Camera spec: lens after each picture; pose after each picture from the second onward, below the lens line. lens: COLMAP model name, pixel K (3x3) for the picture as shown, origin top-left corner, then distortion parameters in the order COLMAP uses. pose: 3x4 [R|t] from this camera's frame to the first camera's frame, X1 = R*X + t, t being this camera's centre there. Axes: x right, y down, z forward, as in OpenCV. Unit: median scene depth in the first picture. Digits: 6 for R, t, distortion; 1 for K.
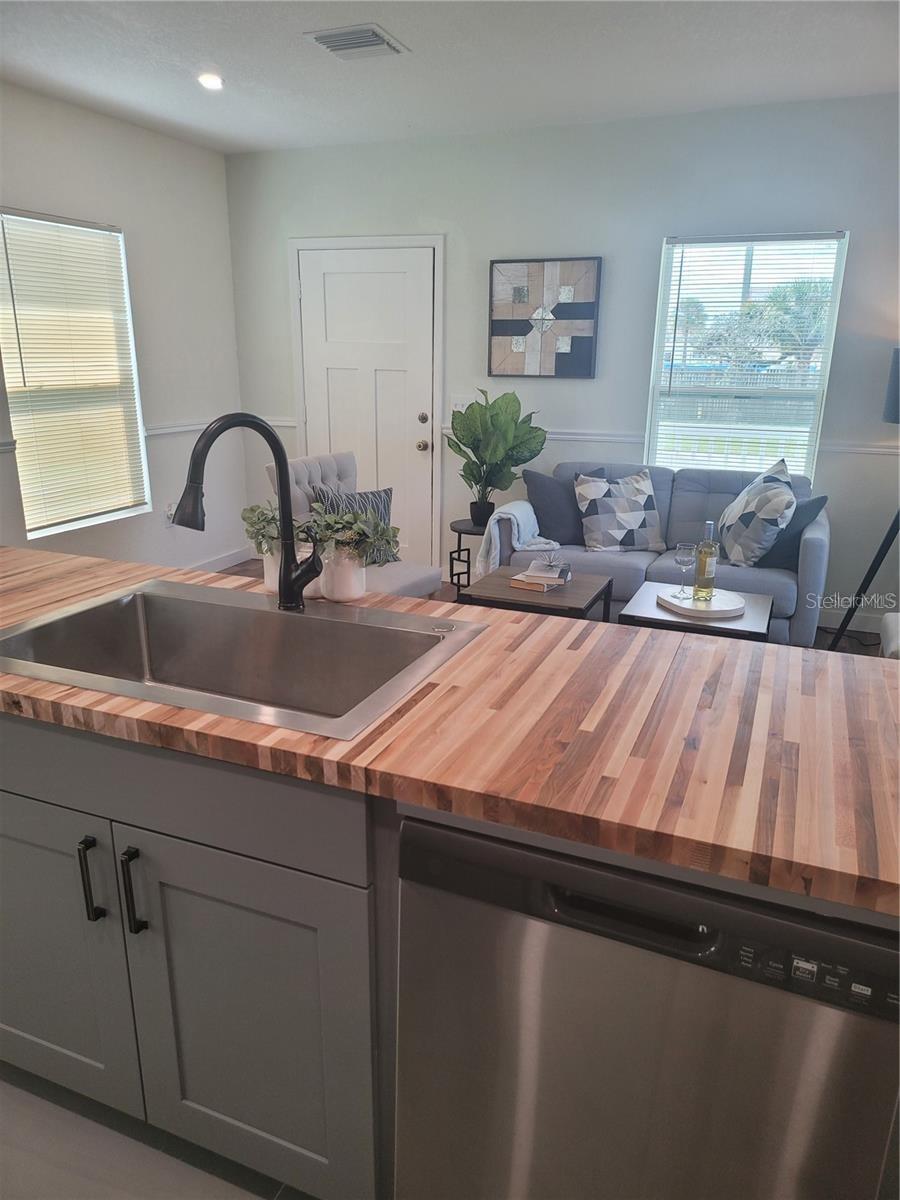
lens RADIAL K [[831.6, 0, 457.1], [0, 831.6, 601.7], [0, 0, 1]] dist [0.074627, -0.089990]
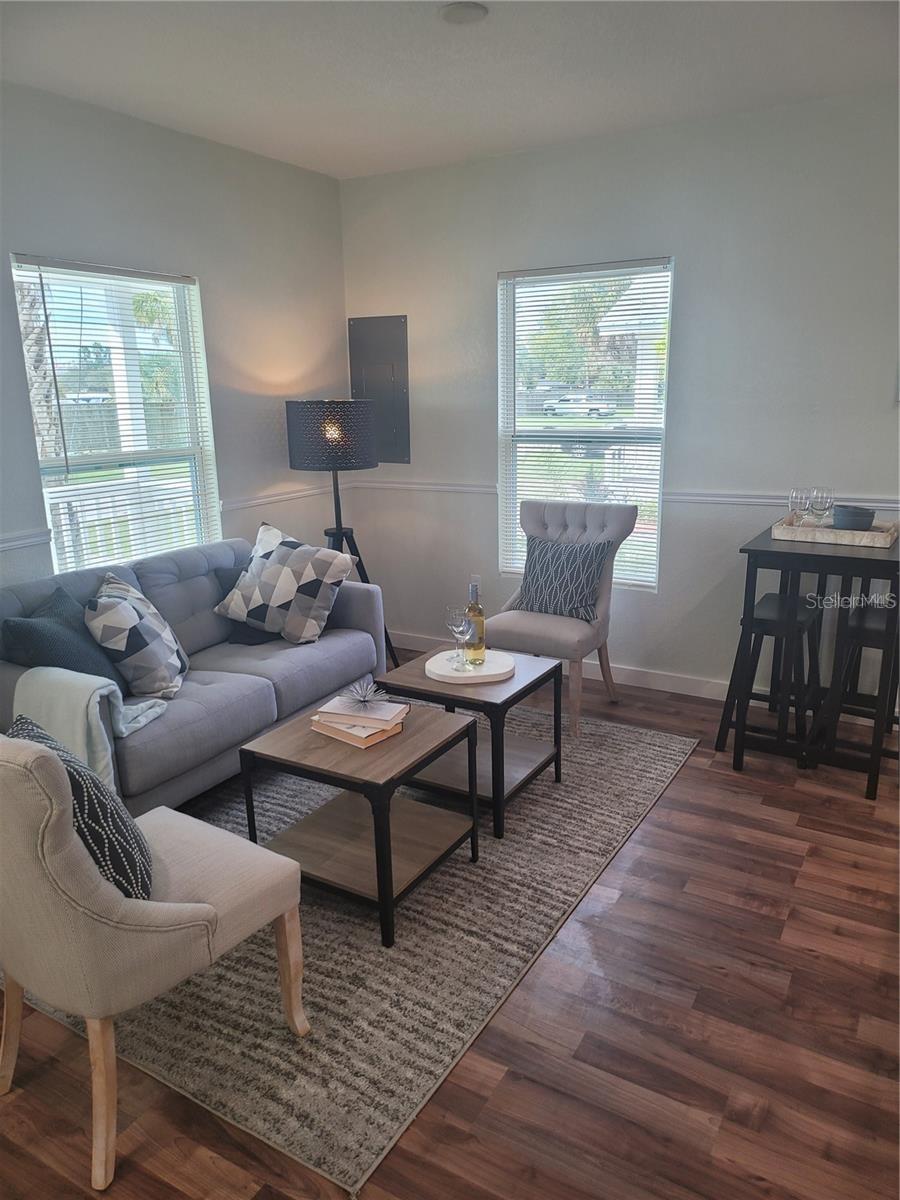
lens RADIAL K [[826.4, 0, 452.4], [0, 826.4, 611.6], [0, 0, 1]] dist [0.080817, -0.085925]
pose [[0.147188, -0.275537, 0.949955, -0.562043], [0.300920, 0.927364, 0.222359, -0.261334], [-0.942222, 0.253132, 0.219412, 0.749007]]
